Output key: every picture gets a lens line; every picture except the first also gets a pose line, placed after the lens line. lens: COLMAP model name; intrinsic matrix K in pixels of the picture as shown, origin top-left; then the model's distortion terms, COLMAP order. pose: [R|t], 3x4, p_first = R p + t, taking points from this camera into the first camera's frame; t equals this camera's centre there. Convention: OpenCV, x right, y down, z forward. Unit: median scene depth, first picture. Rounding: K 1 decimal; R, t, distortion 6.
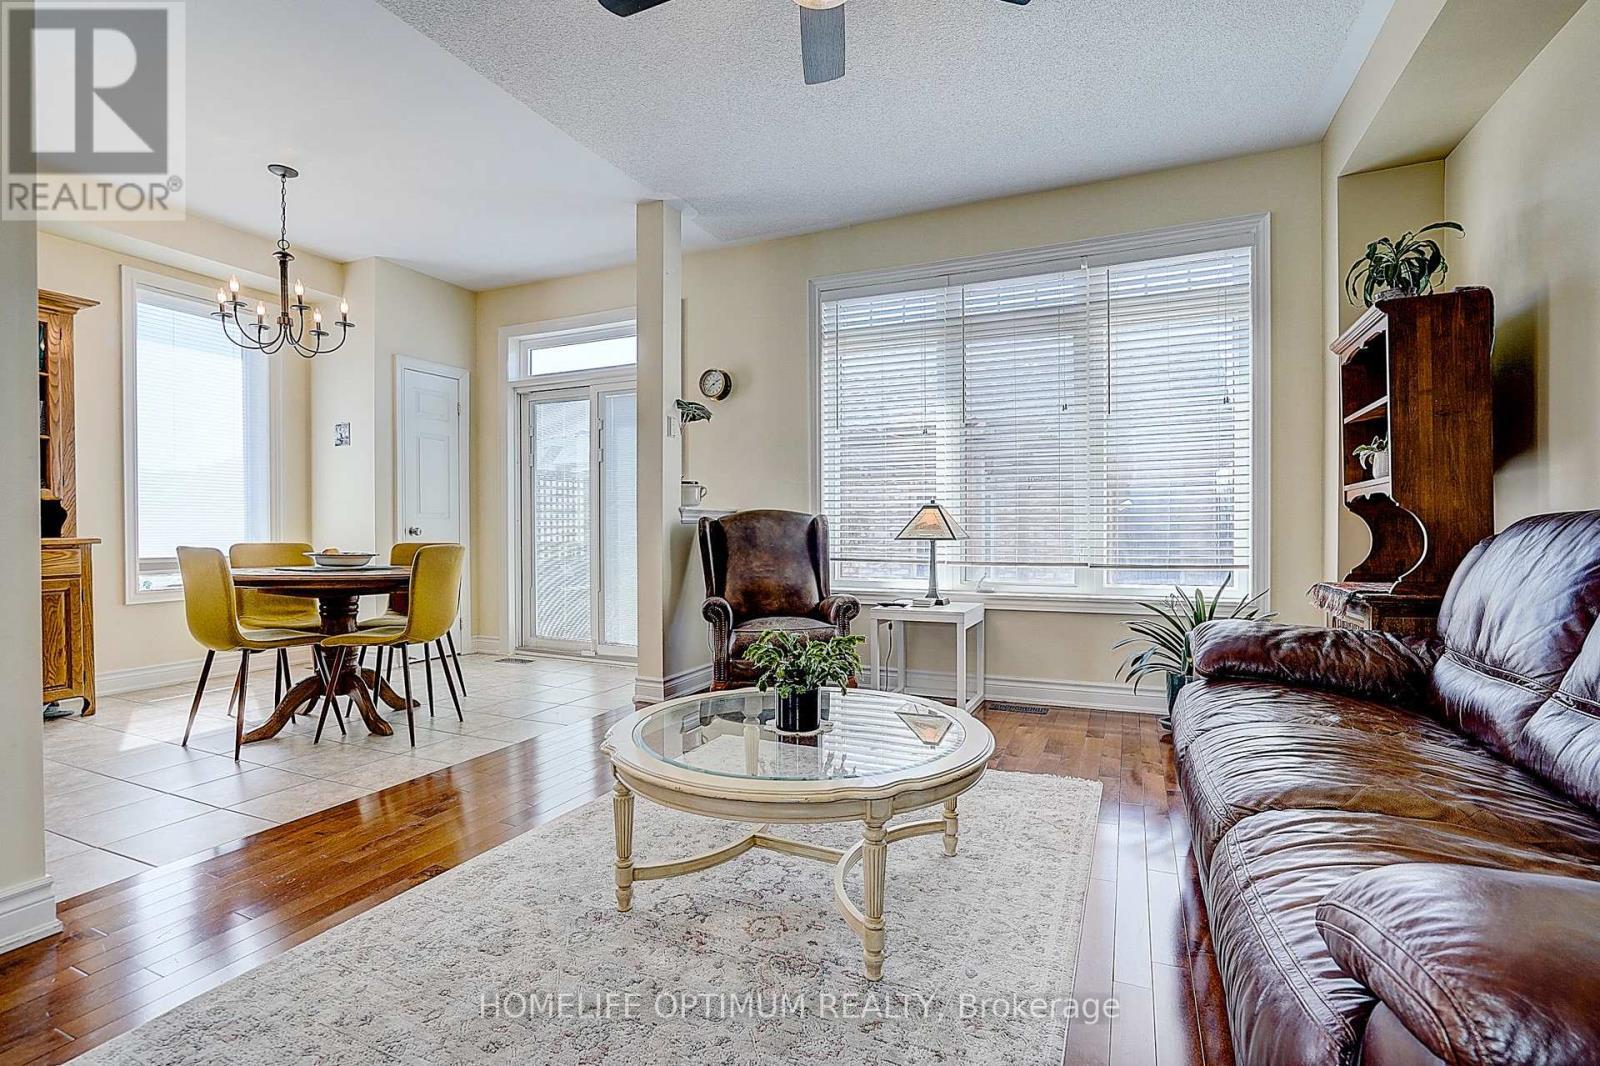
lens RADIAL K [[741.3, 0, 801.5], [0, 741.3, 535.6], [0, 0, 1]] dist [-0.053861, 0.021201]
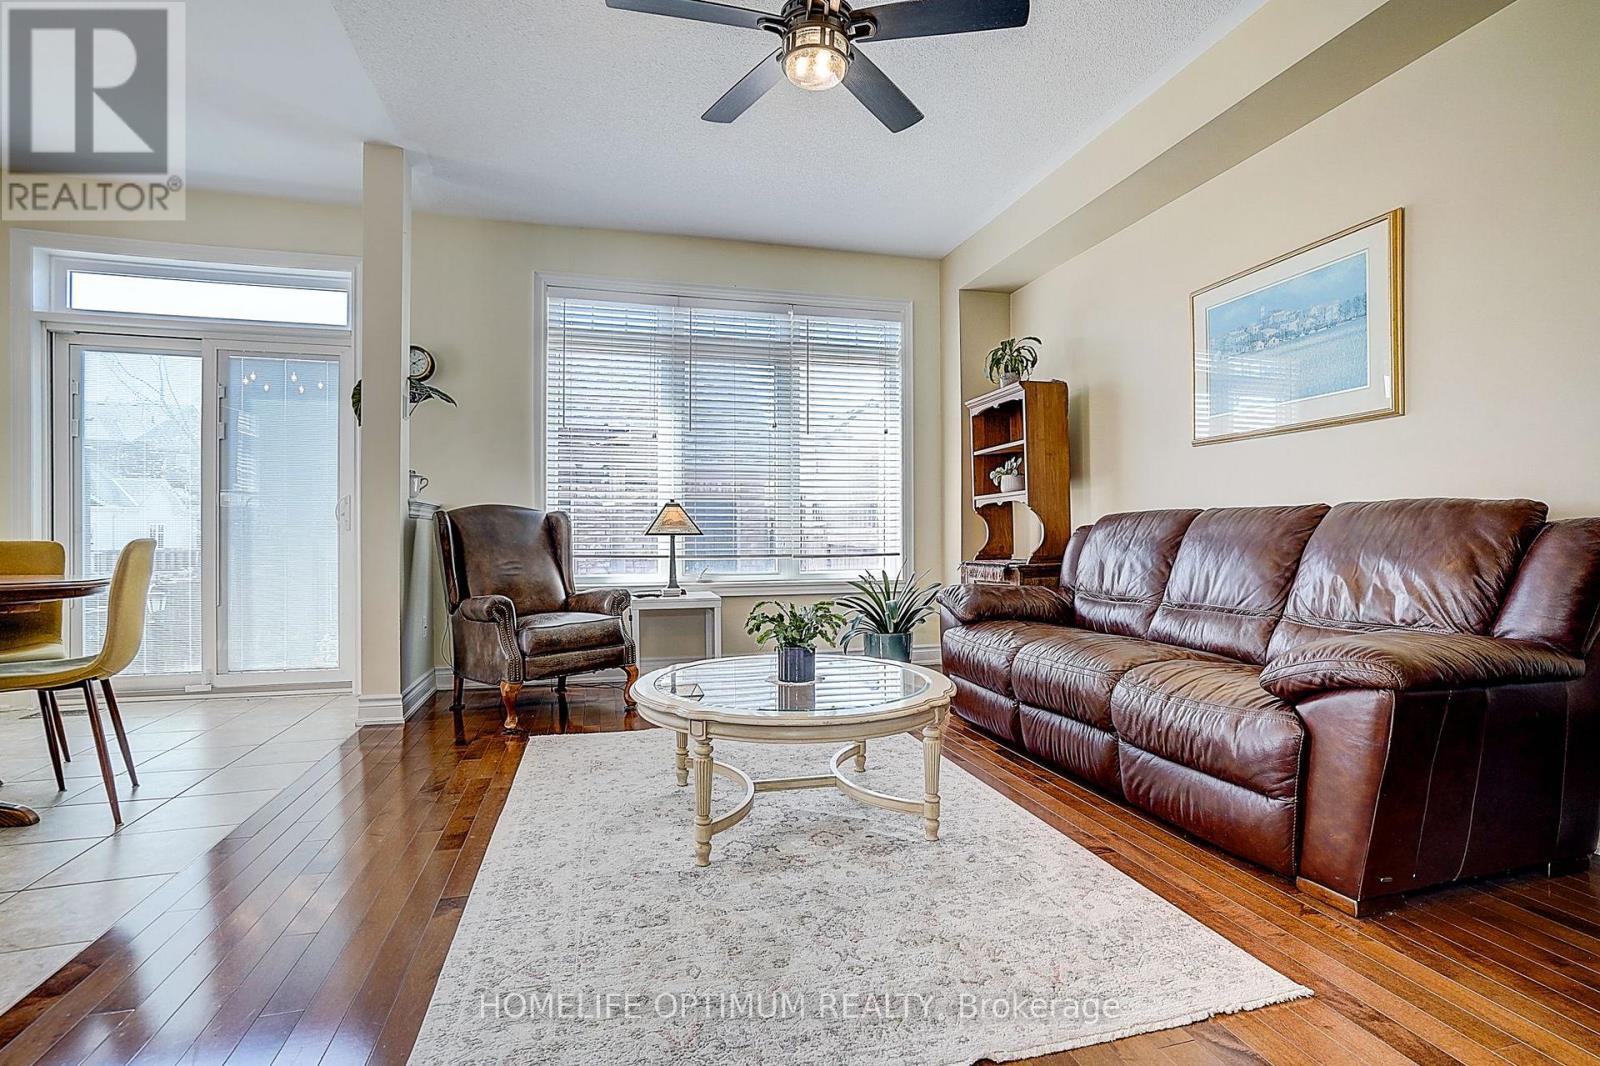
lens RADIAL K [[741.3, 0, 801.5], [0, 741.3, 535.6], [0, 0, 1]] dist [-0.053861, 0.021201]
pose [[0.771944, 0.001901, 0.635688, -0.386070], [0.007204, 0.999905, -0.011739, 0.020973], [-0.635650, 0.013642, 0.771857, 0.035197]]
